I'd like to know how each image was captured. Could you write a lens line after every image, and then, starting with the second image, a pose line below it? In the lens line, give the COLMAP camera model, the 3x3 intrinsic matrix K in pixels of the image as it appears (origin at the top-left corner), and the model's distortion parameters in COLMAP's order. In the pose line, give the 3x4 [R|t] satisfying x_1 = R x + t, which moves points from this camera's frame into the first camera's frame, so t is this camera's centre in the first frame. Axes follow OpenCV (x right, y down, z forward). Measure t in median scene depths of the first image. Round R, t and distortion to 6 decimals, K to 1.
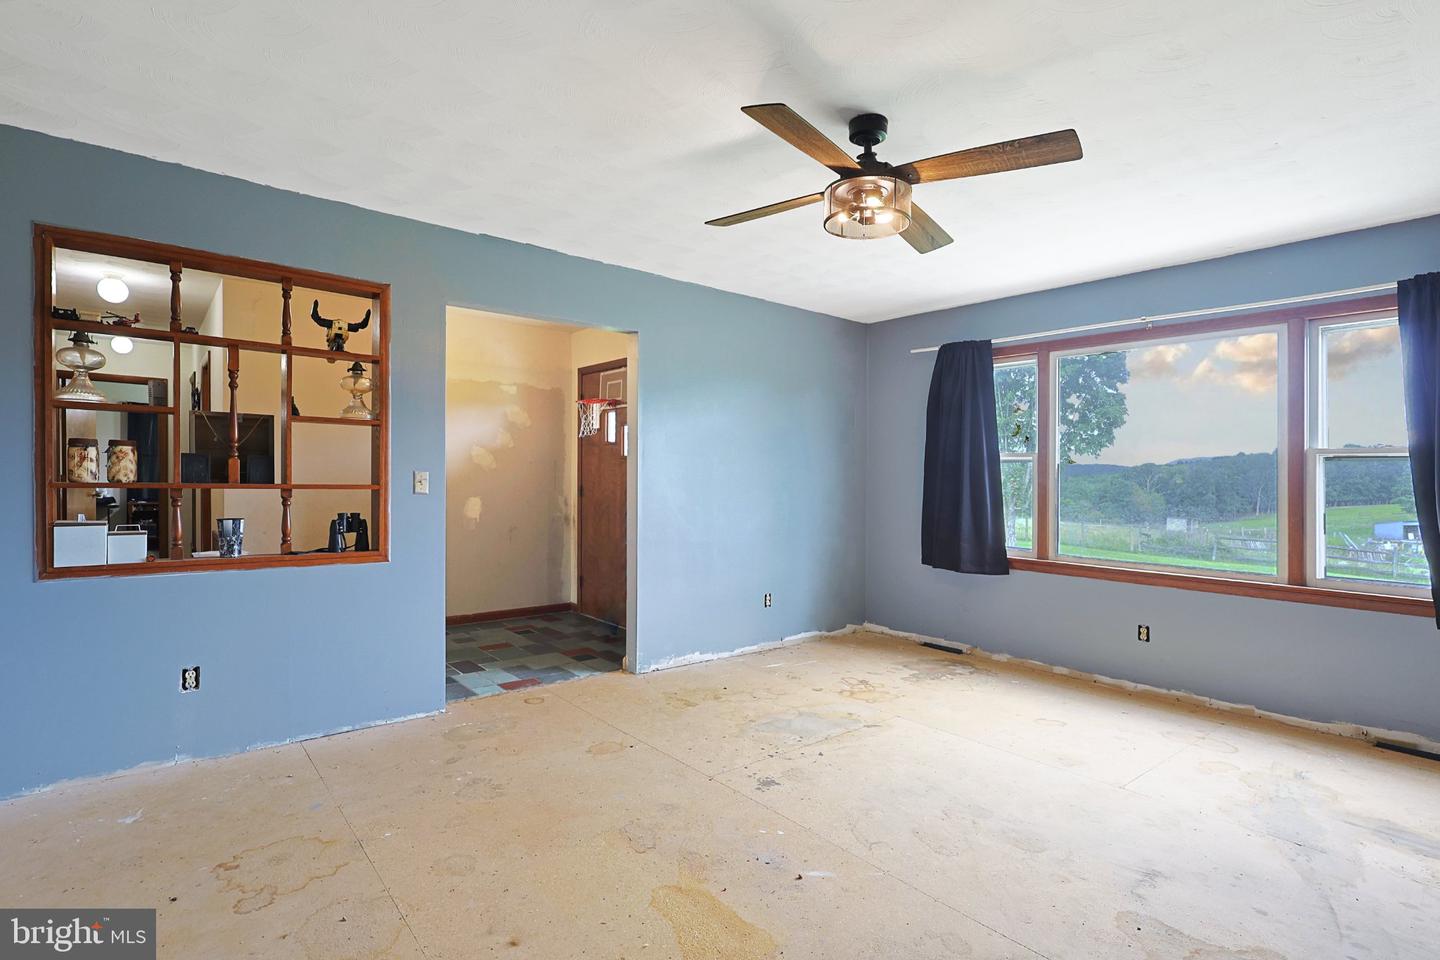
lens RADIAL K [[718.3, 0, 720.0], [0, 718.3, 480.0], [0, 0, 1]] dist [-0.037248, 0.000233]
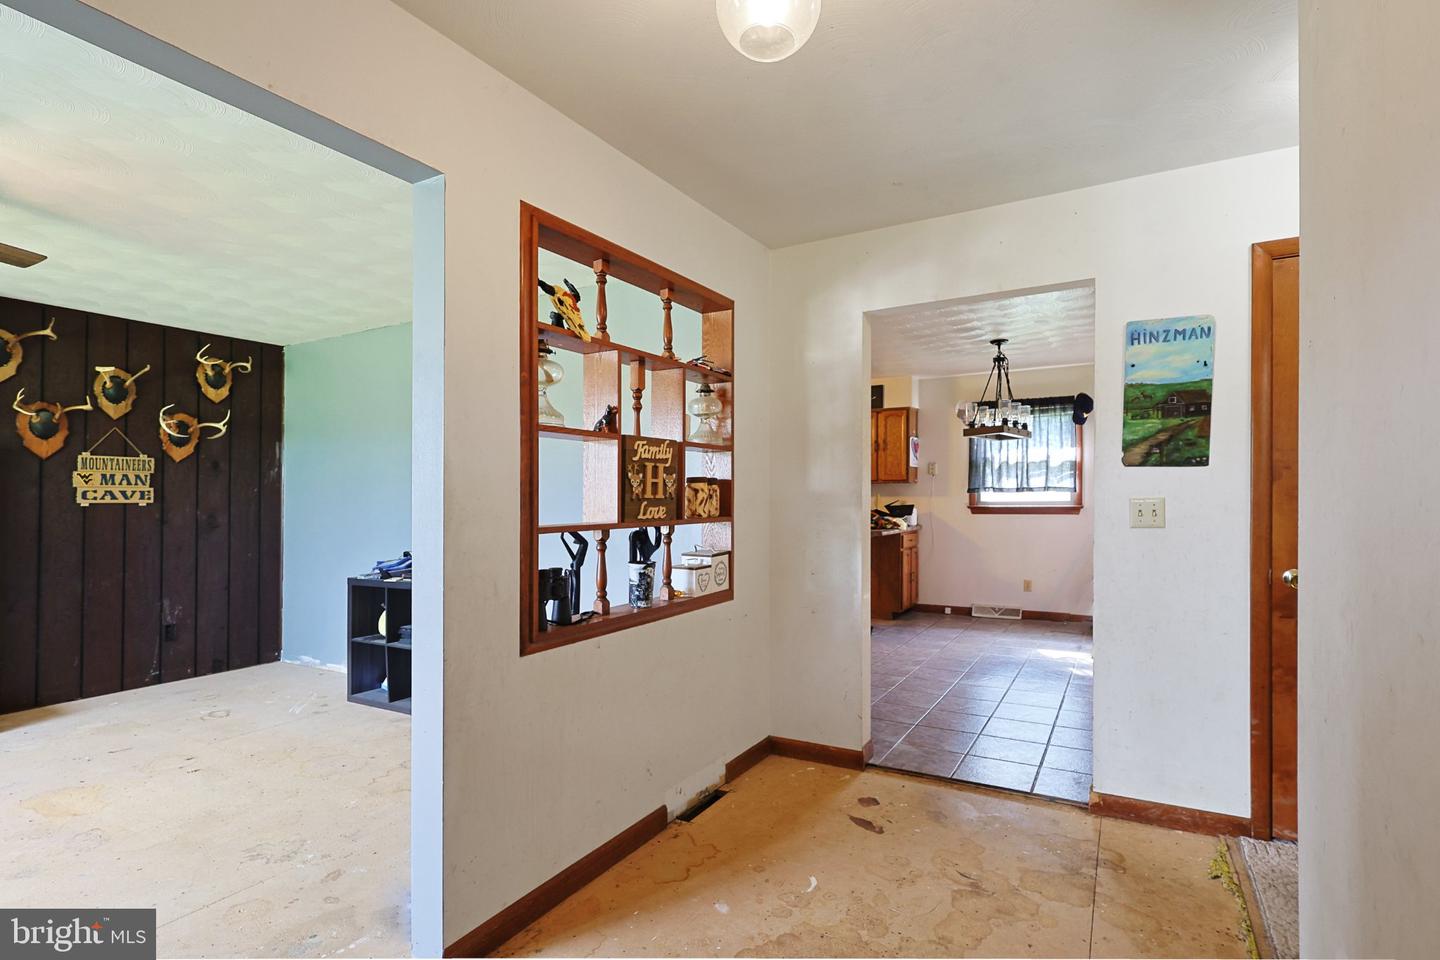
lens RADIAL K [[718.0, 0, 721.1], [0, 718.0, 463.0], [0, 0, 1]] dist [0.004233, 0.000839]
pose [[-0.930029, -0.028464, -0.366381, -0.344829], [-0.008116, 0.998344, -0.056959, -0.010988], [0.367396, -0.050000, -0.928720, 1.403051]]
